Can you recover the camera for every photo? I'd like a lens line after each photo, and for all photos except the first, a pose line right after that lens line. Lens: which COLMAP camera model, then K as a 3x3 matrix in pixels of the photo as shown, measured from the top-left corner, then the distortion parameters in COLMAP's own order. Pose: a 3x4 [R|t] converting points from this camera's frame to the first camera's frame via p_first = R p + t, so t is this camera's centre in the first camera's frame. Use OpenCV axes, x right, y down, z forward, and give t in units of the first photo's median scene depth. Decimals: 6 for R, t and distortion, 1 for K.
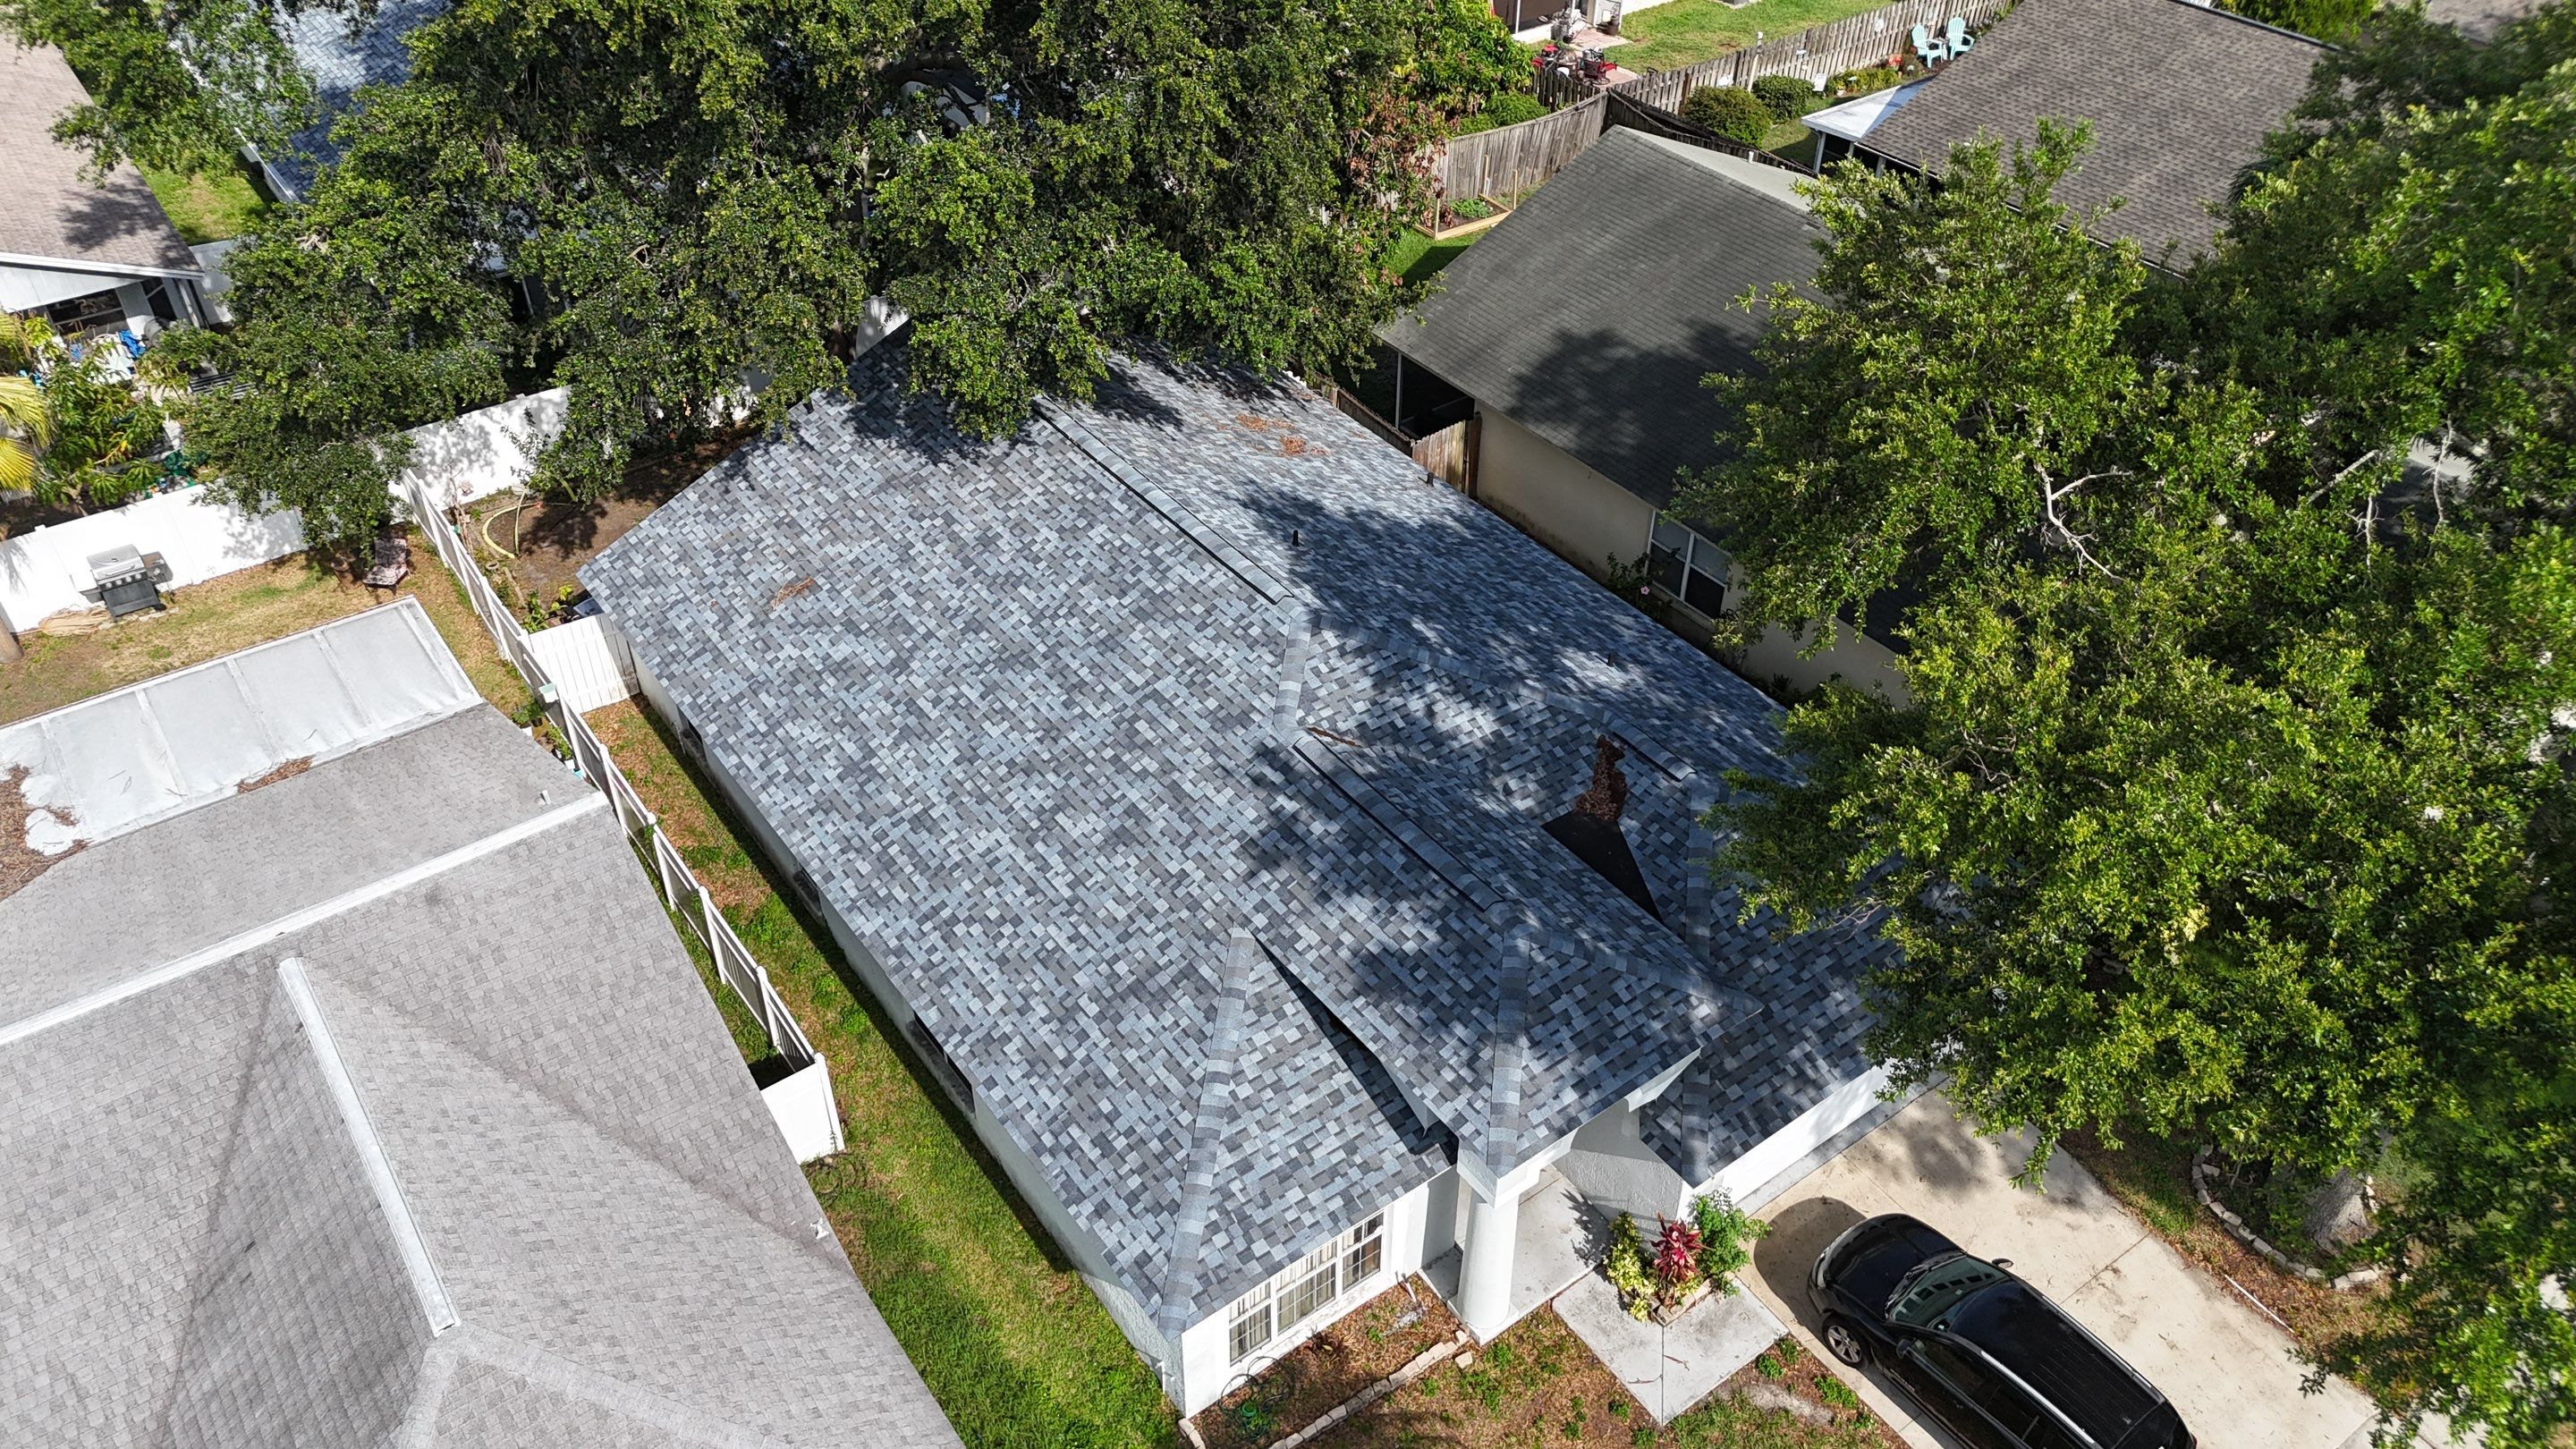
lens RADIAL K [[1910.6, 0, 1309.9], [0, 1910.6, 718.2], [0, 0, 1]] dist [0.096913, -0.136674]
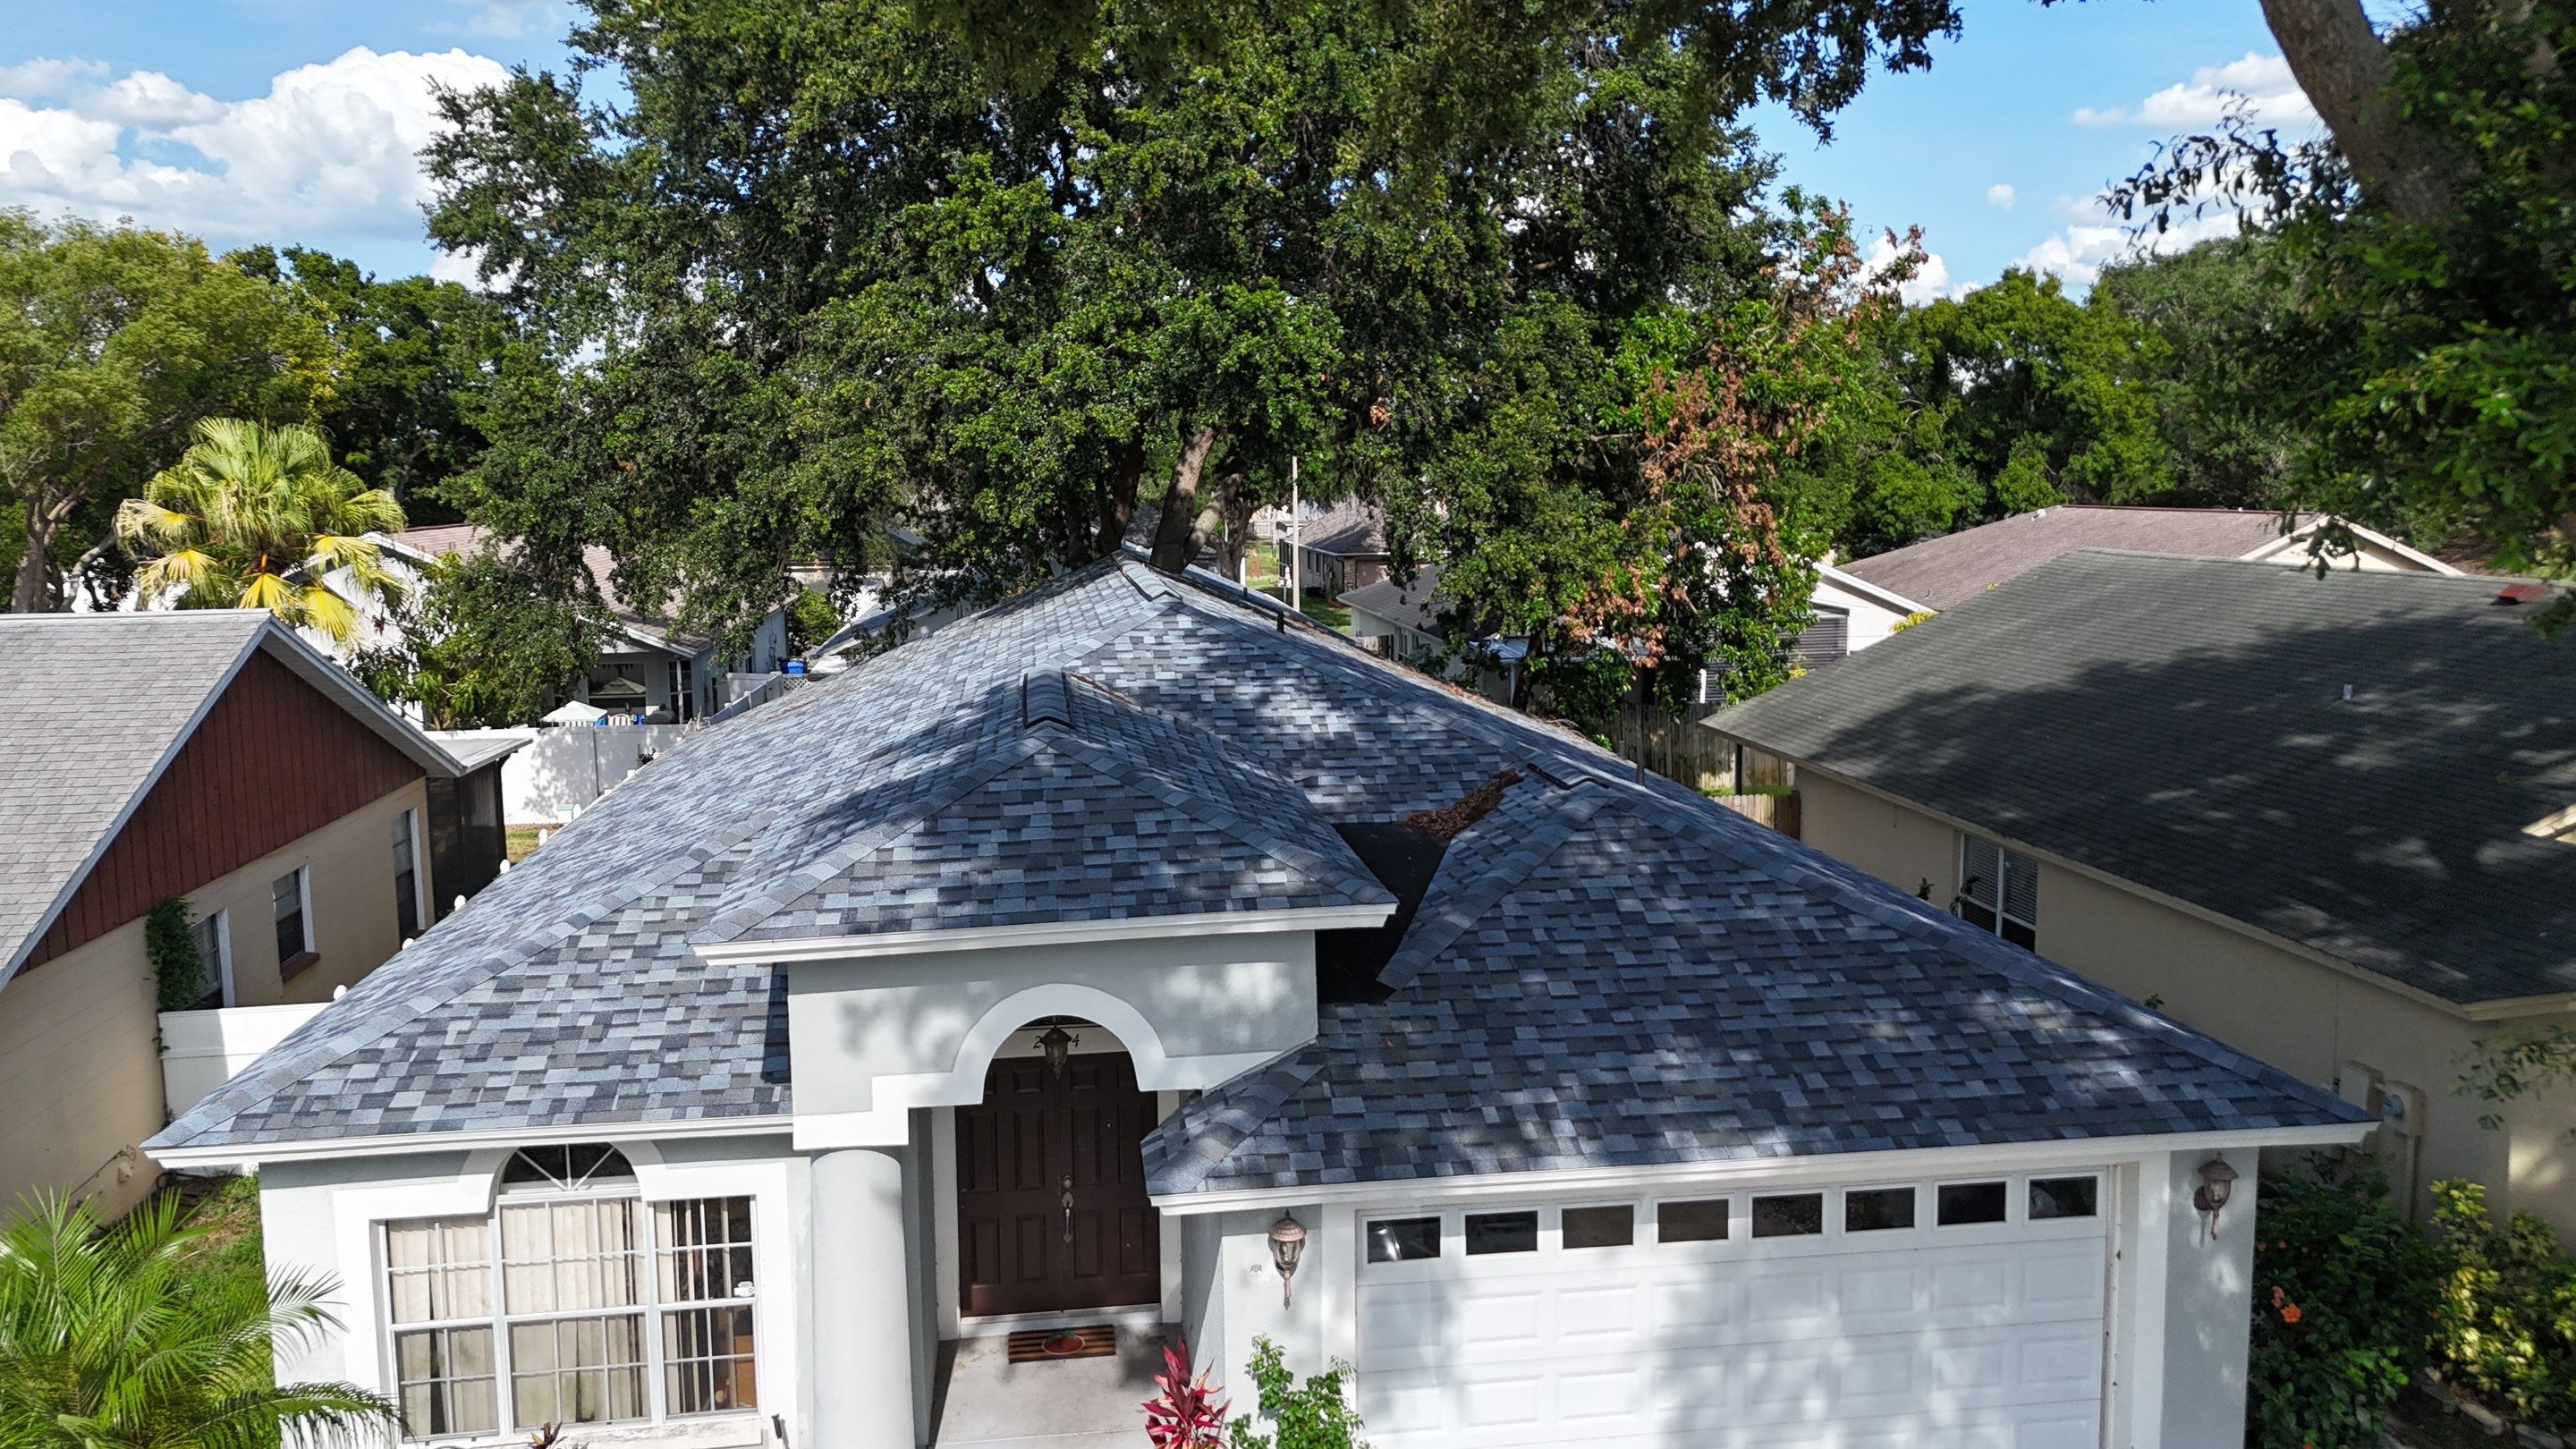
lens RADIAL K [[1889.7, 0, 1309.7], [0, 1889.7, 713.6], [0, 0, 1]] dist [0.084781, -0.065401]
pose [[0.877094, 0.039233, -0.478714, 0.425794], [-0.284253, 0.845790, -0.451487, 0.318231], [0.387178, 0.532072, 0.752989, 0.540793]]
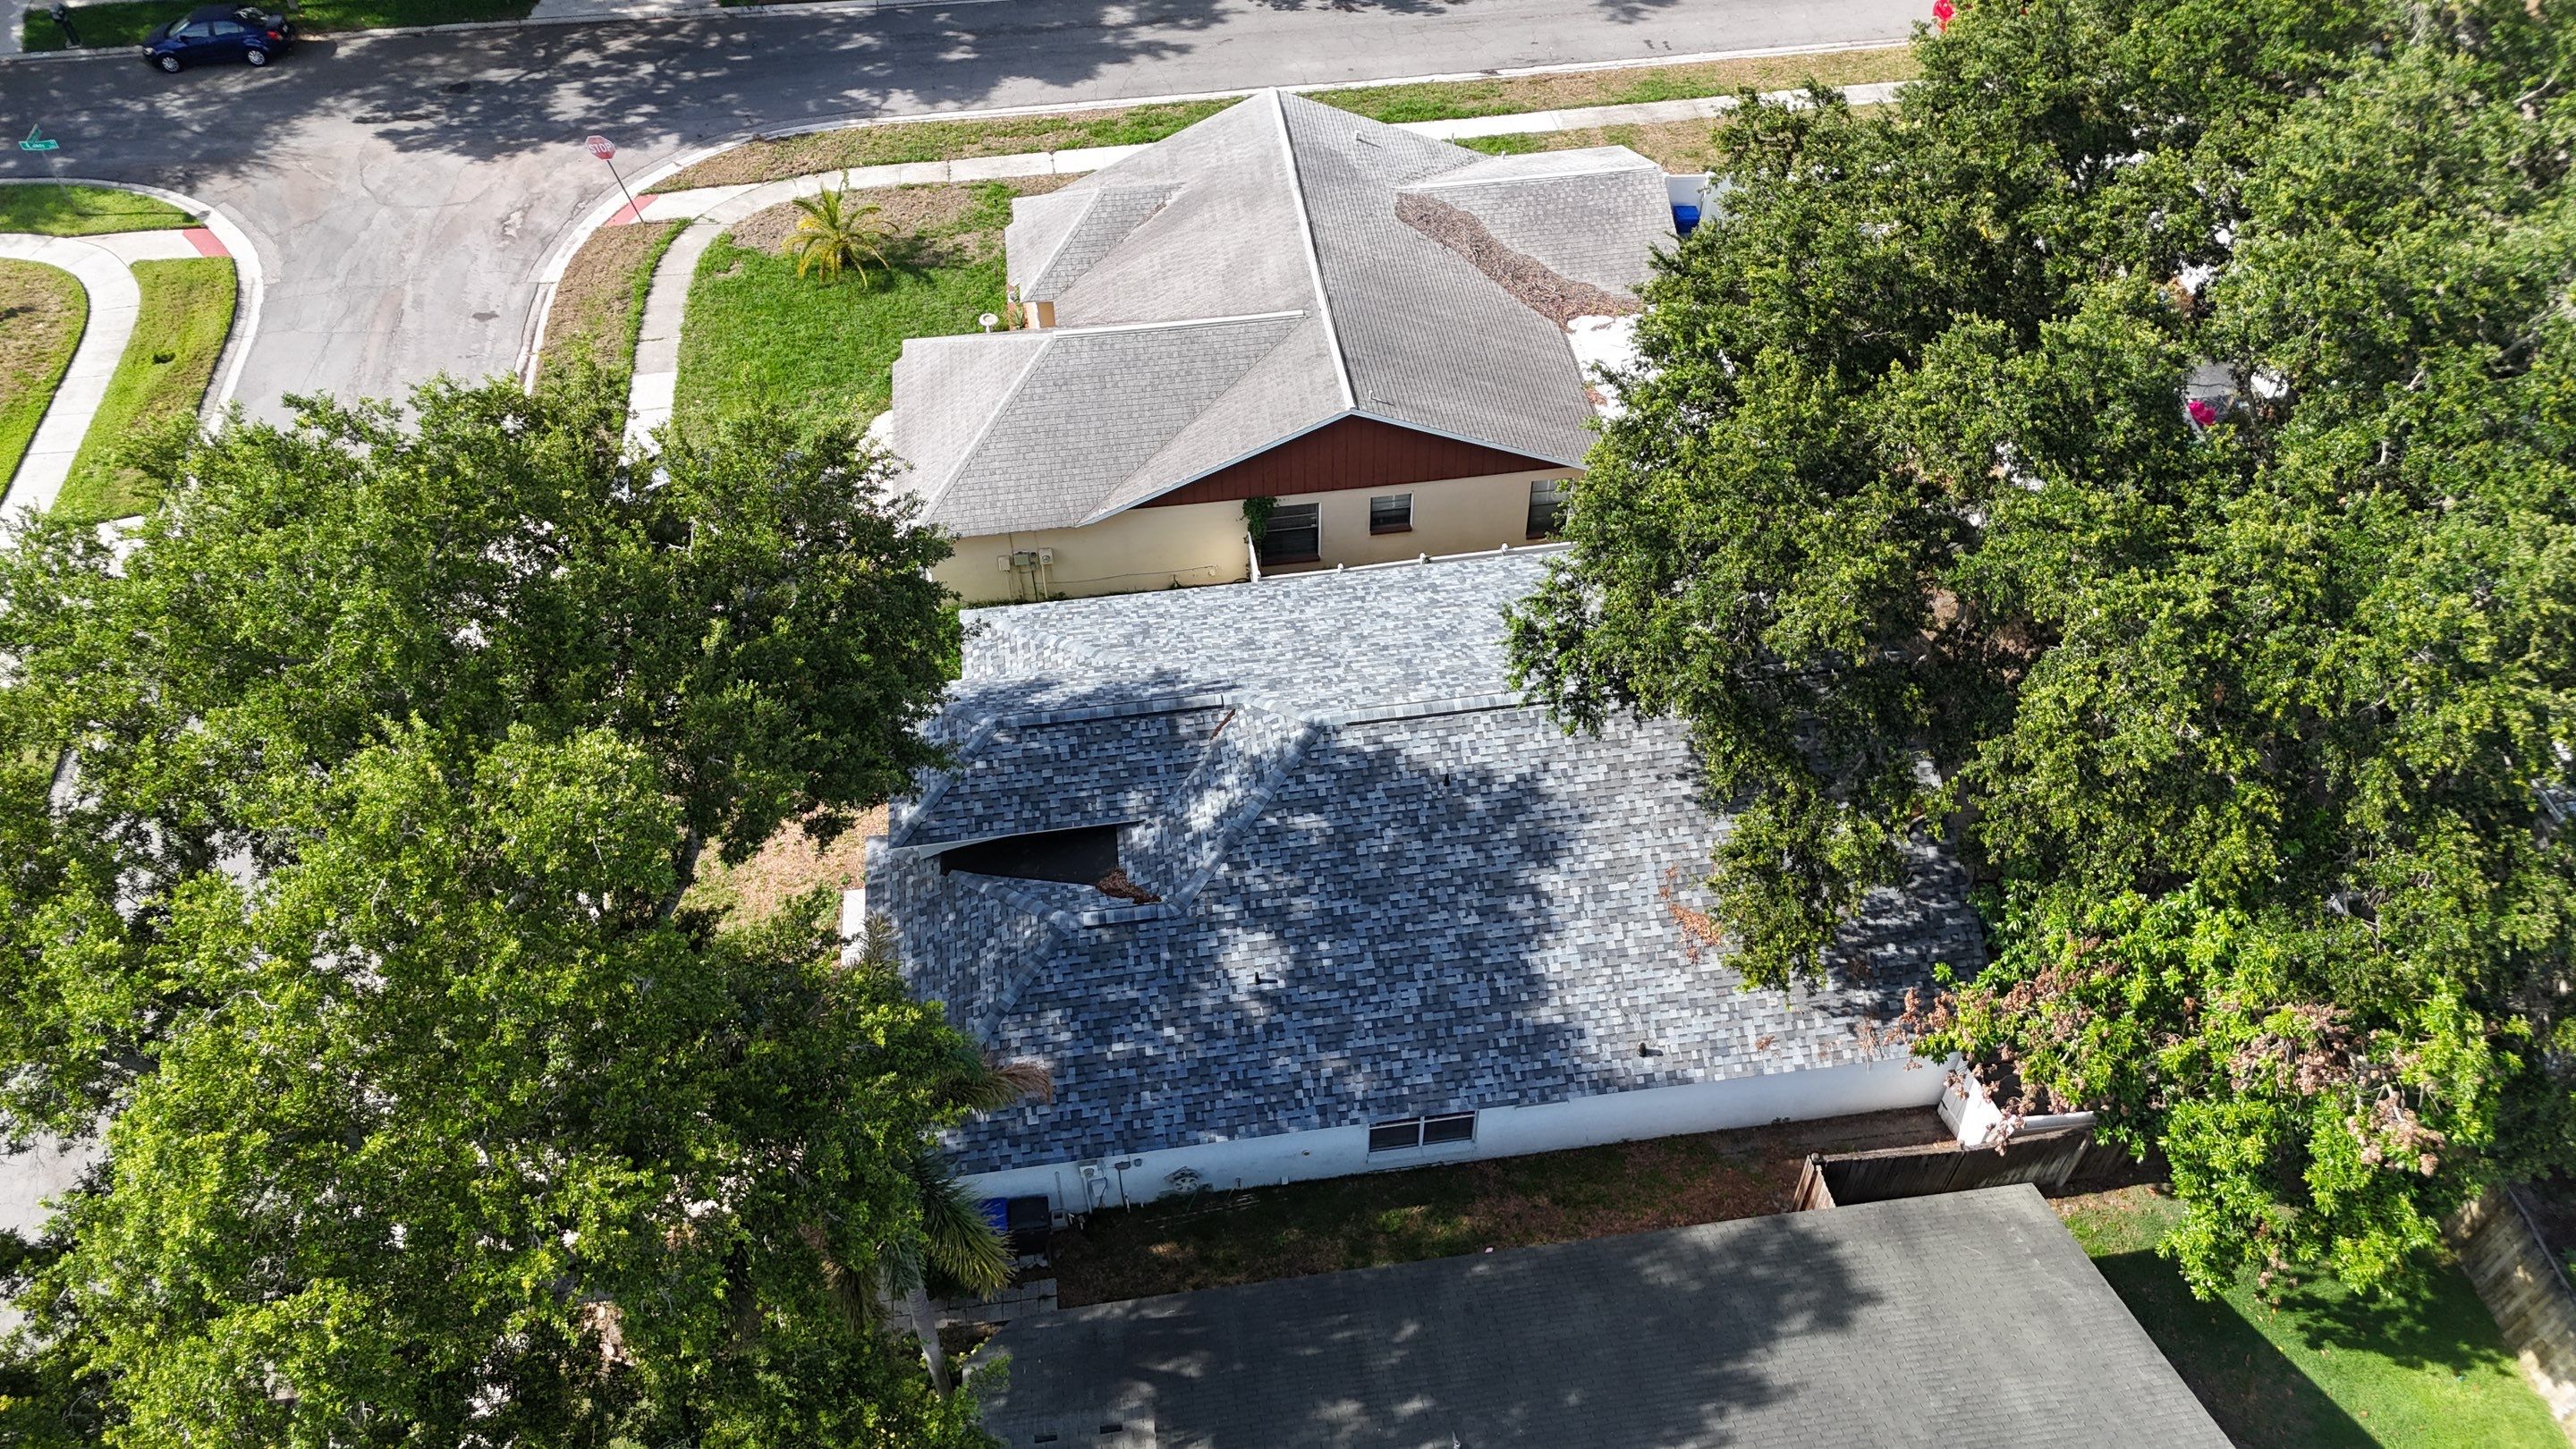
lens RADIAL K [[1889.7, 0, 1309.7], [0, 1889.7, 713.6], [0, 0, 1]] dist [0.084781, -0.065401]
pose [[-0.470885, 0.636403, -0.610949, 0.870258], [-0.556962, 0.322607, 0.765323, -1.149099], [0.684150, 0.700654, 0.202541, 0.787774]]
